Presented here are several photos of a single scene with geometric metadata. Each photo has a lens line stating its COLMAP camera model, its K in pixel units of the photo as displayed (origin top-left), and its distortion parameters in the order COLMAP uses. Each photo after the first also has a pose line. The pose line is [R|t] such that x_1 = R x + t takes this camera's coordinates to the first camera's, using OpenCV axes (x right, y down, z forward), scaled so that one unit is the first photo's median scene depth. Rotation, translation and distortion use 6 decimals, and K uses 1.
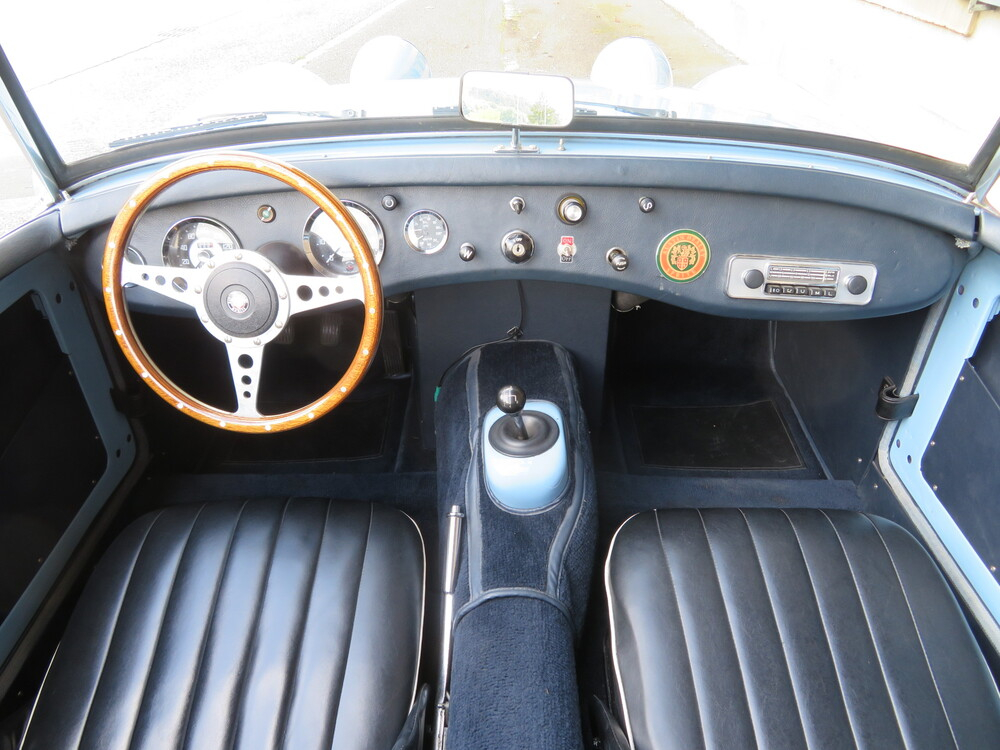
lens RADIAL K [[705.0, 0, 497.4], [0, 705.0, 374.8], [0, 0, 1]] dist [-0.007201, 0.001252]
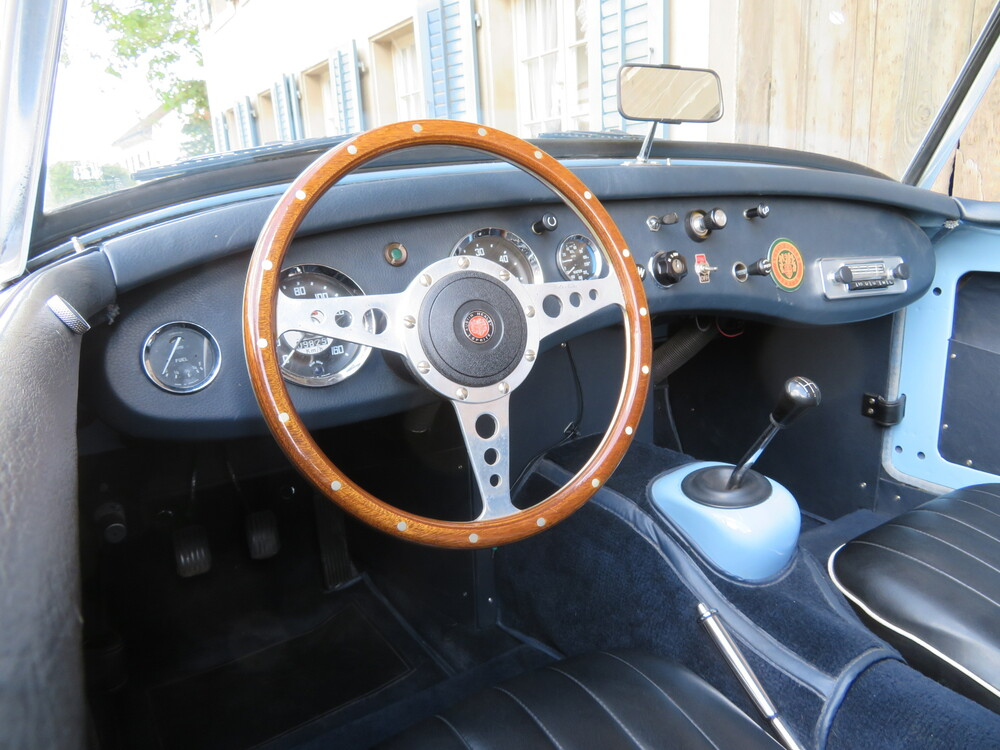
lens RADIAL K [[705.0, 0, 497.4], [0, 705.0, 374.8], [0, 0, 1]] dist [-0.007201, 0.001252]
pose [[0.845531, -0.157627, 0.510128, -0.622315], [0.333497, 0.902043, -0.274041, 0.110019], [-0.416961, 0.401836, 0.815273, 0.425418]]
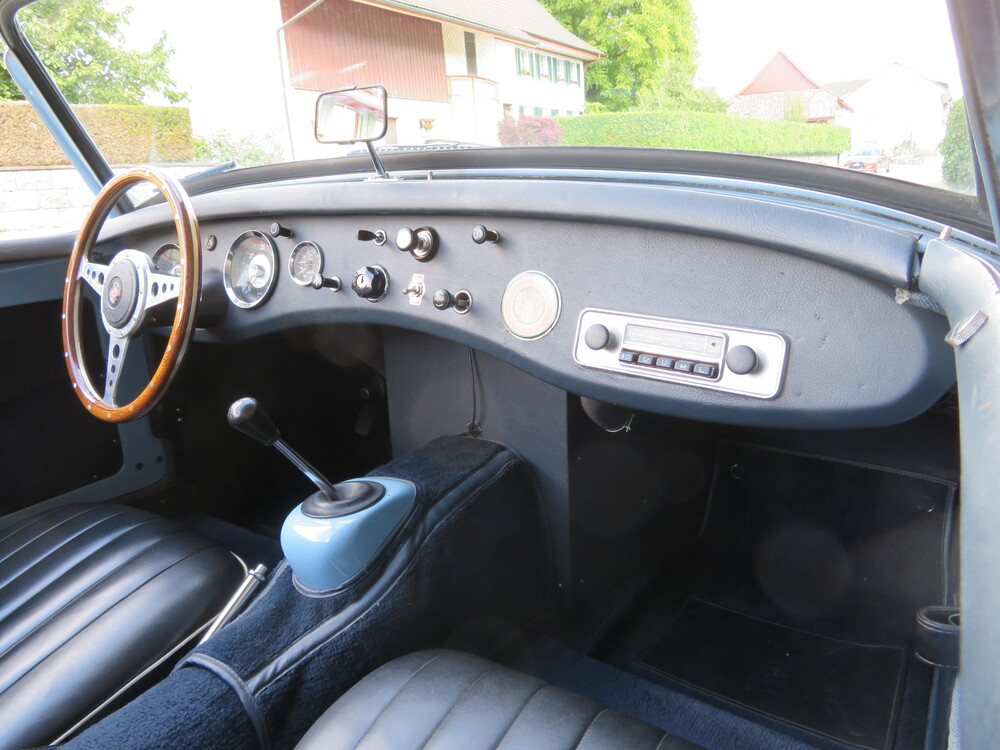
lens RADIAL K [[705.0, 0, 497.4], [0, 705.0, 374.8], [0, 0, 1]] dist [-0.007201, 0.001252]
pose [[0.838226, 0.120296, -0.531890, 0.662937], [-0.280339, 0.931670, -0.231085, 0.093740], [0.467747, 0.342811, 0.814674, 0.379318]]
